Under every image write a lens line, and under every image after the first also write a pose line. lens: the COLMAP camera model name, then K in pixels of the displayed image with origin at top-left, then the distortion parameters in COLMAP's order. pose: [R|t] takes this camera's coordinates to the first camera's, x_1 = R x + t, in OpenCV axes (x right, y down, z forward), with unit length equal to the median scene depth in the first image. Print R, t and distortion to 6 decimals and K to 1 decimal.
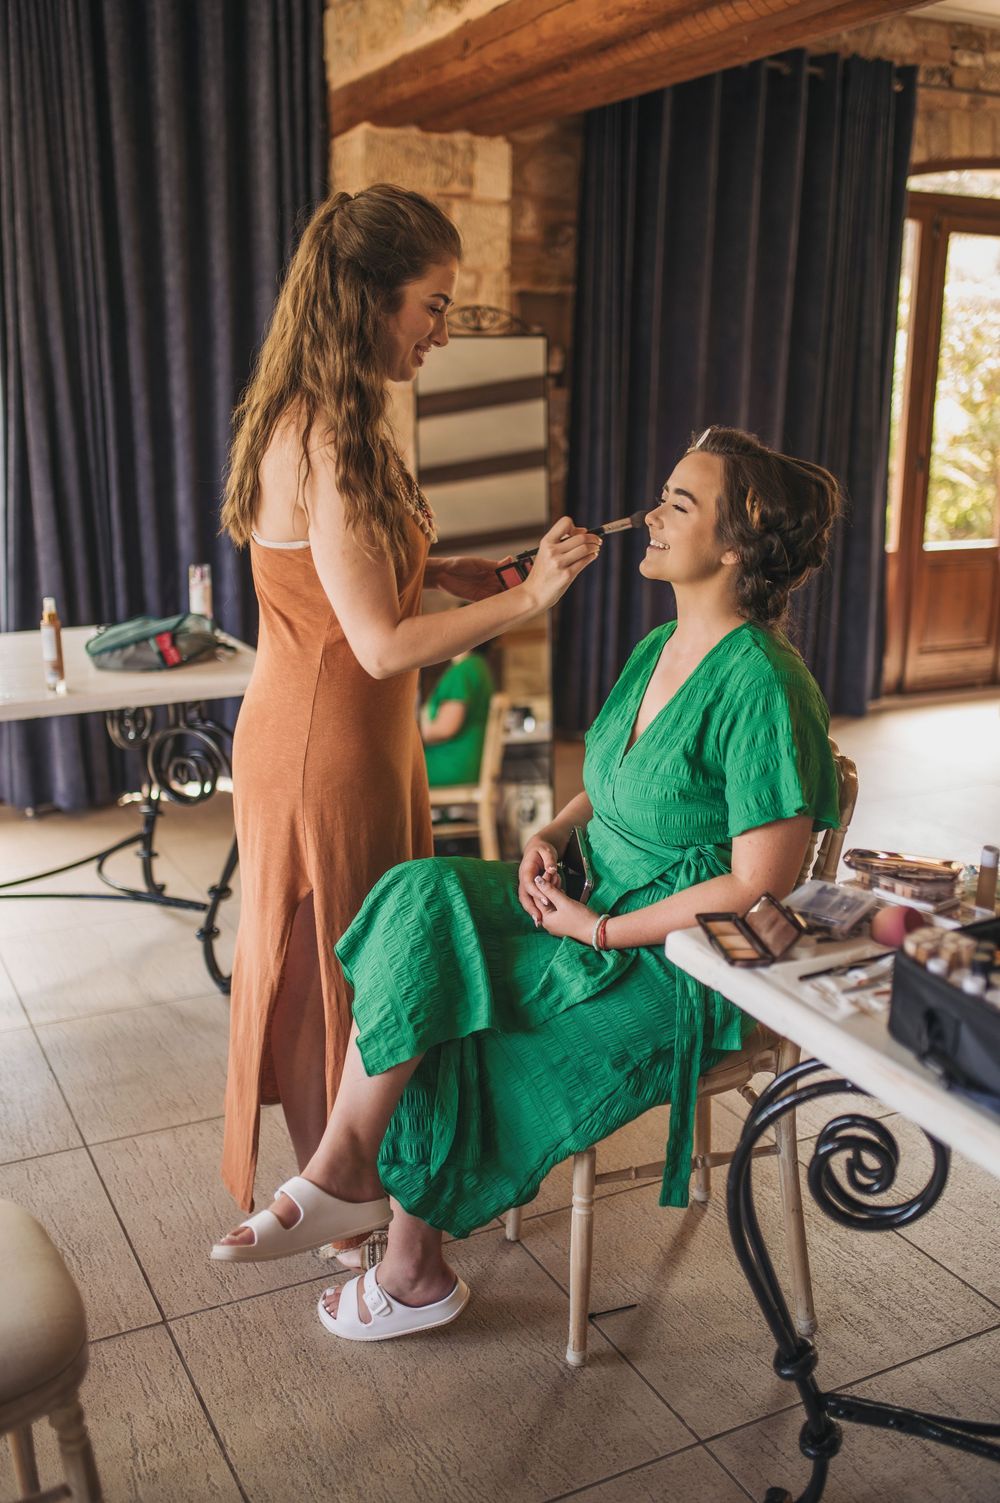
lens RADIAL K [[1423.2, 0, 500.0], [0, 1423.2, 751.5], [0, 0, 1]] dist [-0.138825, 0.608892]
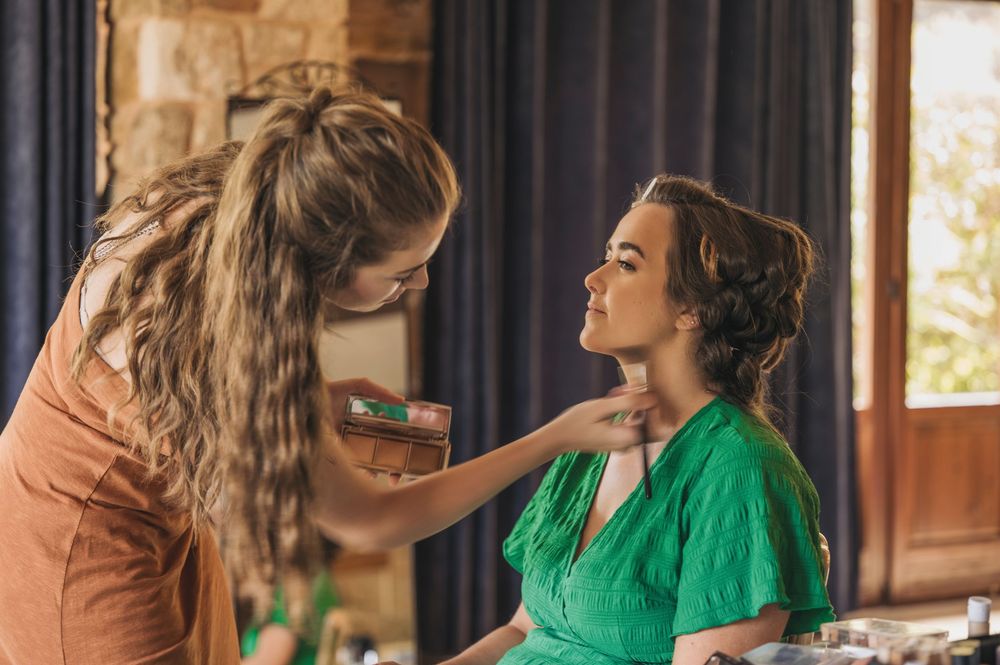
lens RADIAL K [[2202.3, 0, 500.0], [0, 2202.3, 332.5], [0, 0, 1]] dist [0.063468, 0.138248]
pose [[0.994479, -0.003205, 0.104884, -0.032060], [0.024029, 0.979930, -0.197890, 0.046879], [-0.102145, 0.199317, 0.974597, -0.111643]]
